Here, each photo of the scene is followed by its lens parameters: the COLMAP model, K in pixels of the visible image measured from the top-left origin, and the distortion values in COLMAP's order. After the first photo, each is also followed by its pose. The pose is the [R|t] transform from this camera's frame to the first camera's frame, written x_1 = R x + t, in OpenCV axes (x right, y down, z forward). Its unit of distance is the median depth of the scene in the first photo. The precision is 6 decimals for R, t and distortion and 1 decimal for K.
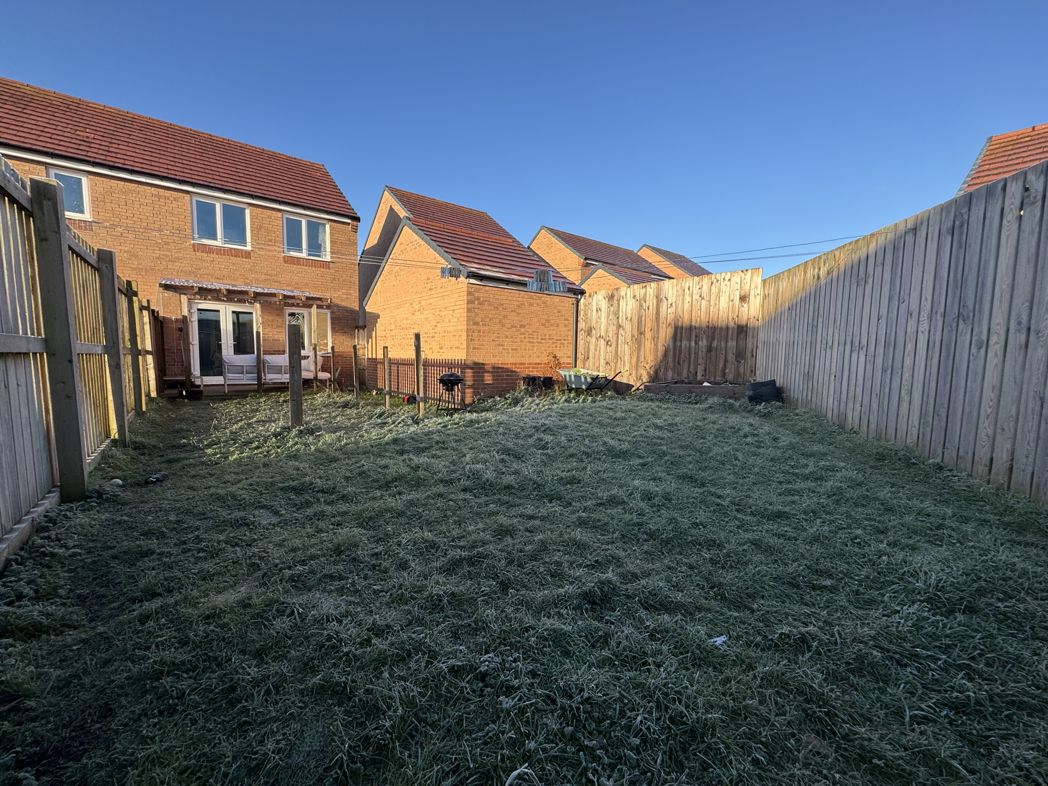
lens RADIAL K [[416.6, 0, 526.1], [0, 416.6, 392.4], [0, 0, 1]] dist [-0.004408, -0.000113]
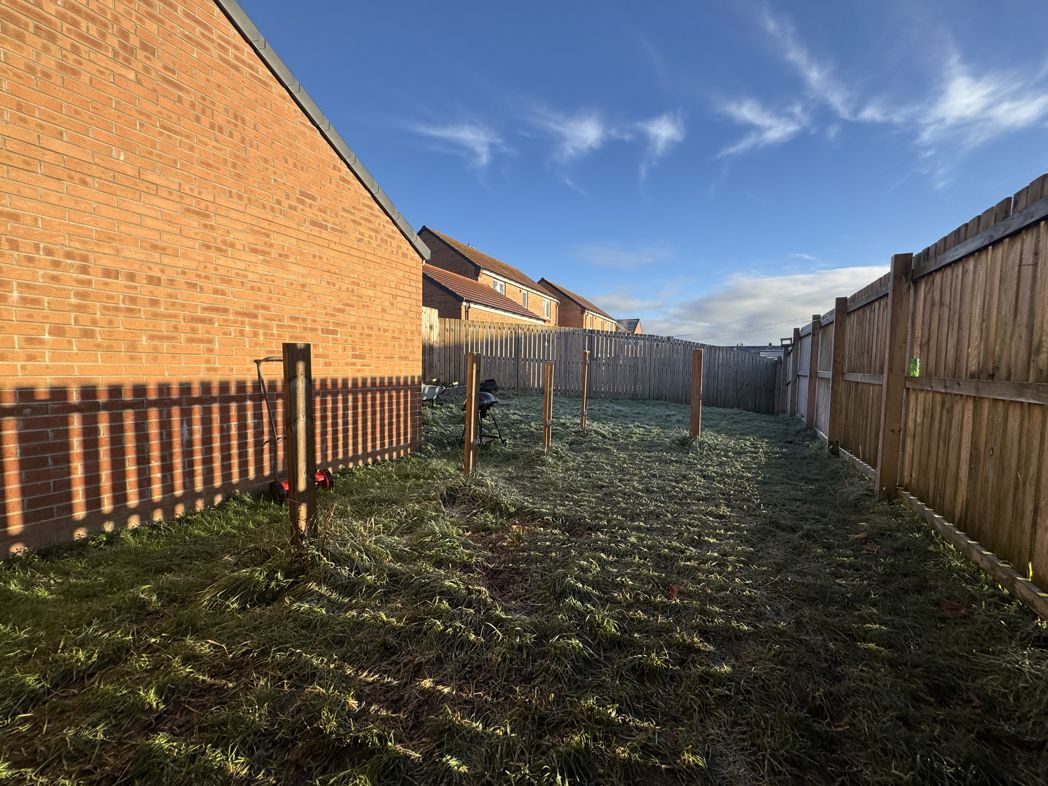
lens RADIAL K [[416.6, 0, 524.9], [0, 416.6, 391.8], [0, 0, 1]] dist [-0.004408, -0.000113]
pose [[-0.440774, -0.071182, 0.894791, -0.789126], [0.071728, 0.990870, 0.114158, -0.112486], [-0.894748, 0.114499, -0.431644, 1.087421]]
